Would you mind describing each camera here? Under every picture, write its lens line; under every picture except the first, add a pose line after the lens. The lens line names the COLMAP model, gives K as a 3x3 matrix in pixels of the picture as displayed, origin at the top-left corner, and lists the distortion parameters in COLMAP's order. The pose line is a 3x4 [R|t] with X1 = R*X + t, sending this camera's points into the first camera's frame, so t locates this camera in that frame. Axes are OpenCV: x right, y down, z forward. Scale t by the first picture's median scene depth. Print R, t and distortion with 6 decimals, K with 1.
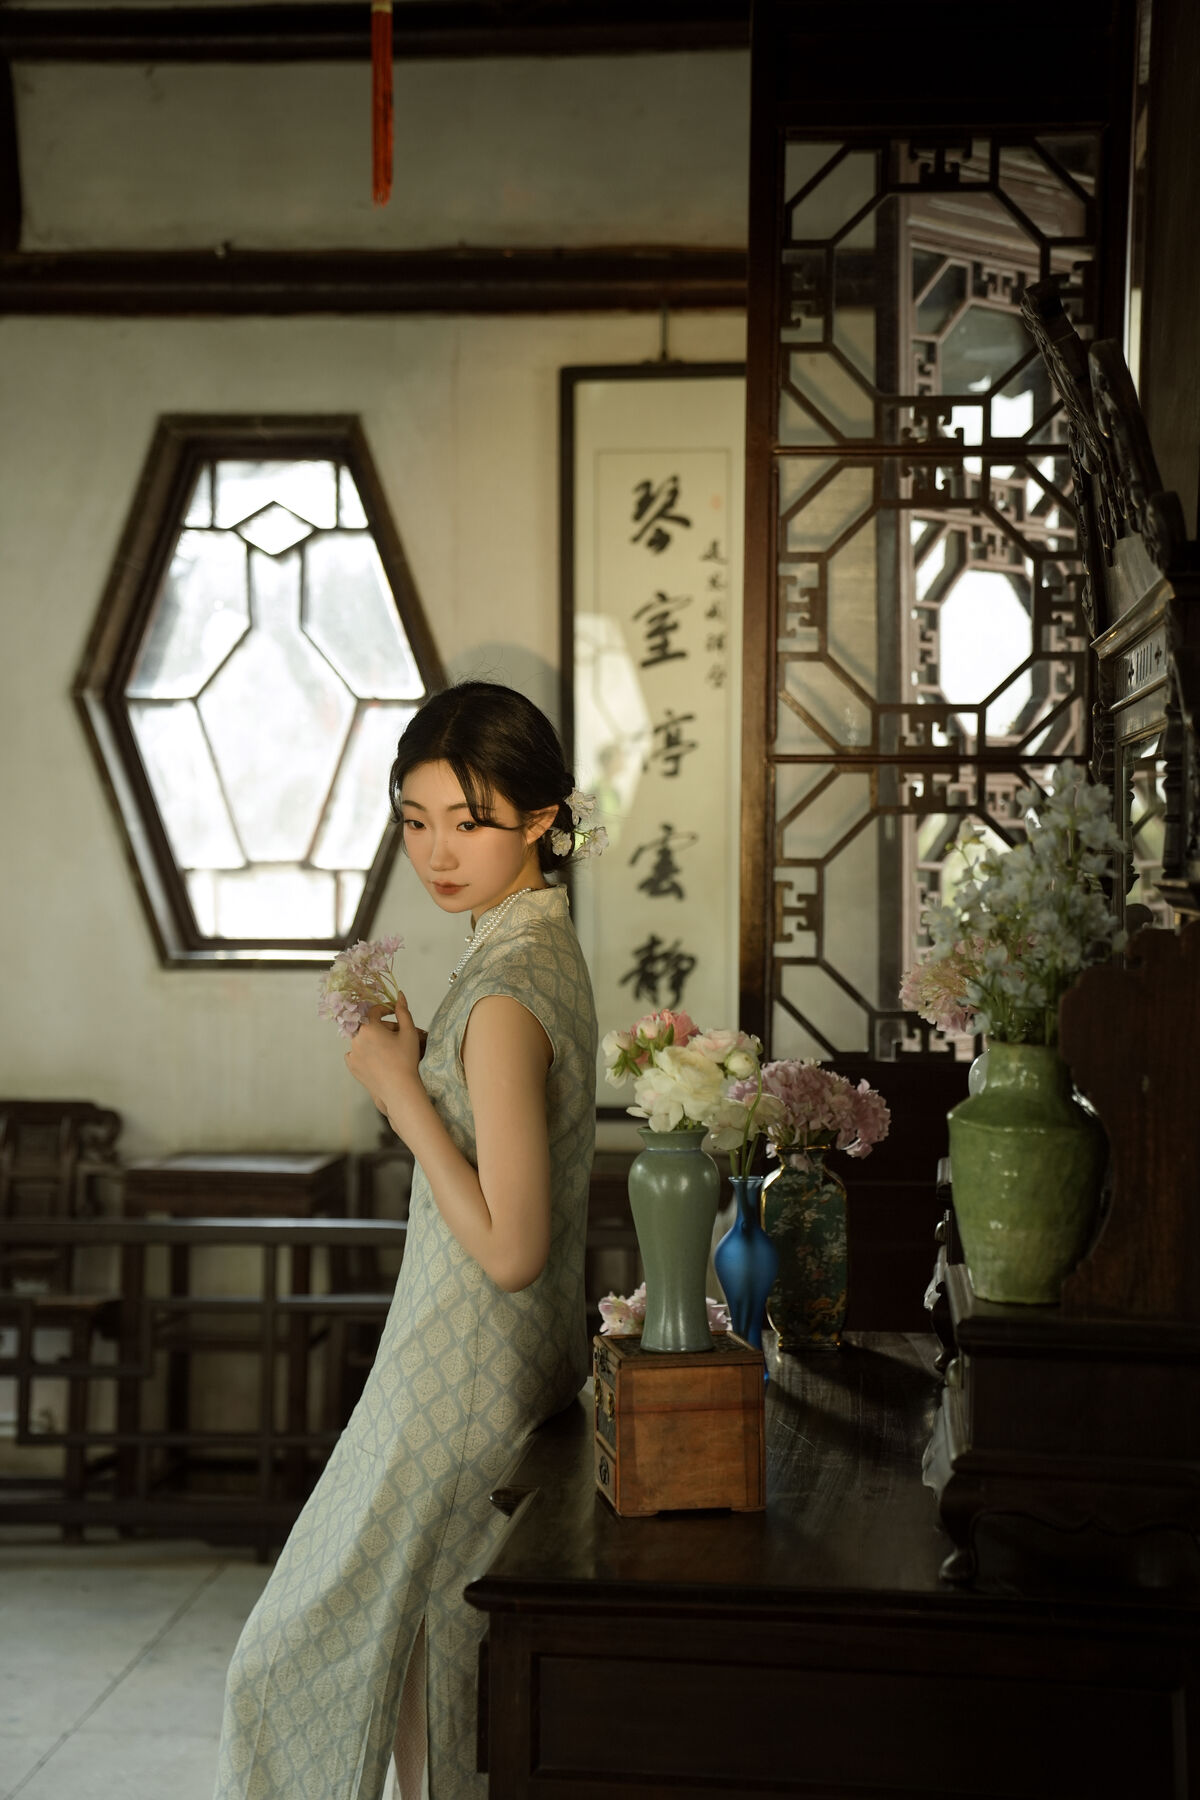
lens RADIAL K [[3042.5, 0, 600.0], [0, 3042.5, 900.0], [0, 0, 1]] dist [0.216285, -0.023185]
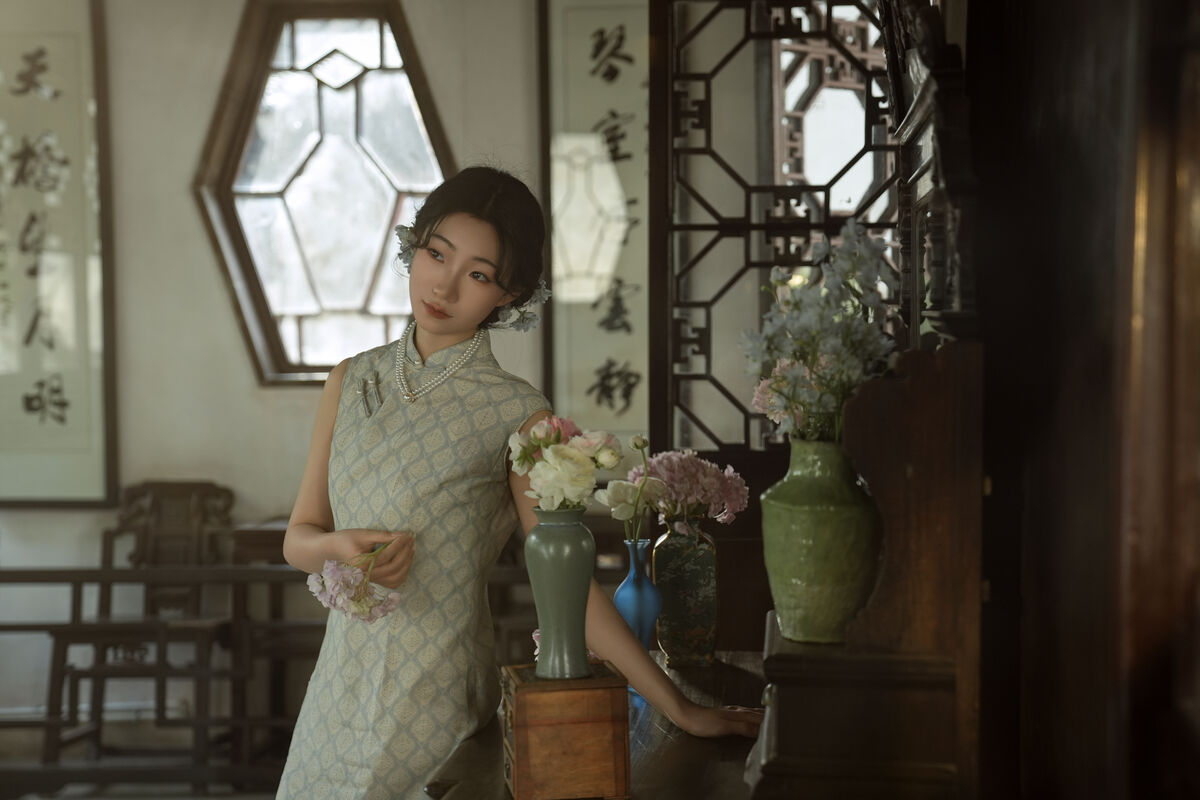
lens RADIAL K [[2028.3, 0, 600.0], [0, 2028.3, 400.0], [0, 0, 1]] dist [0.216285, -0.023185]
pose [[0.999738, -0.010306, -0.020460, 0.042217], [0.010948, 0.999443, 0.031509, 0.001345], [0.020124, -0.031725, 0.999294, 0.095265]]
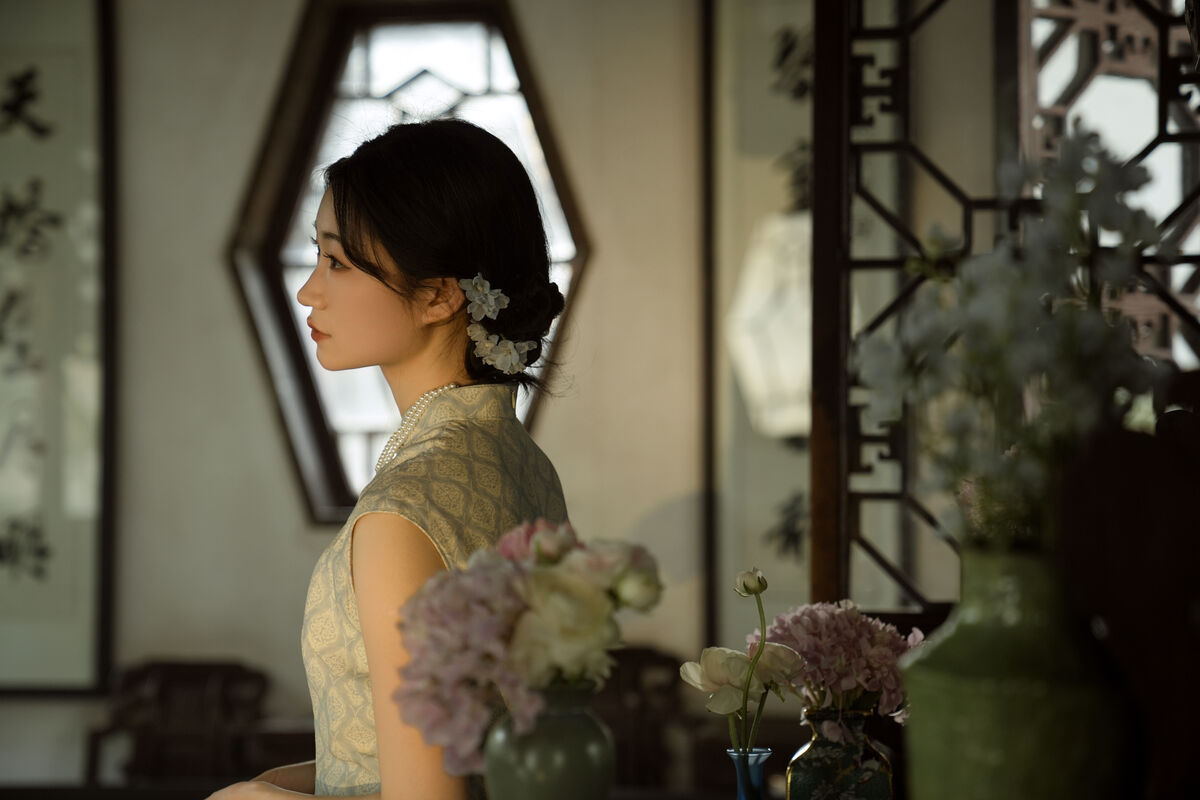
lens RADIAL K [[2394.4, 0, 600.0], [0, 2394.4, 400.0], [0, 0, 1]] dist [0.280052, -0.055642]
pose [[0.990729, -0.009524, -0.135518, 0.079348], [0.003013, 0.998835, -0.048169, 0.025527], [0.135819, 0.047314, 0.989603, 0.311719]]
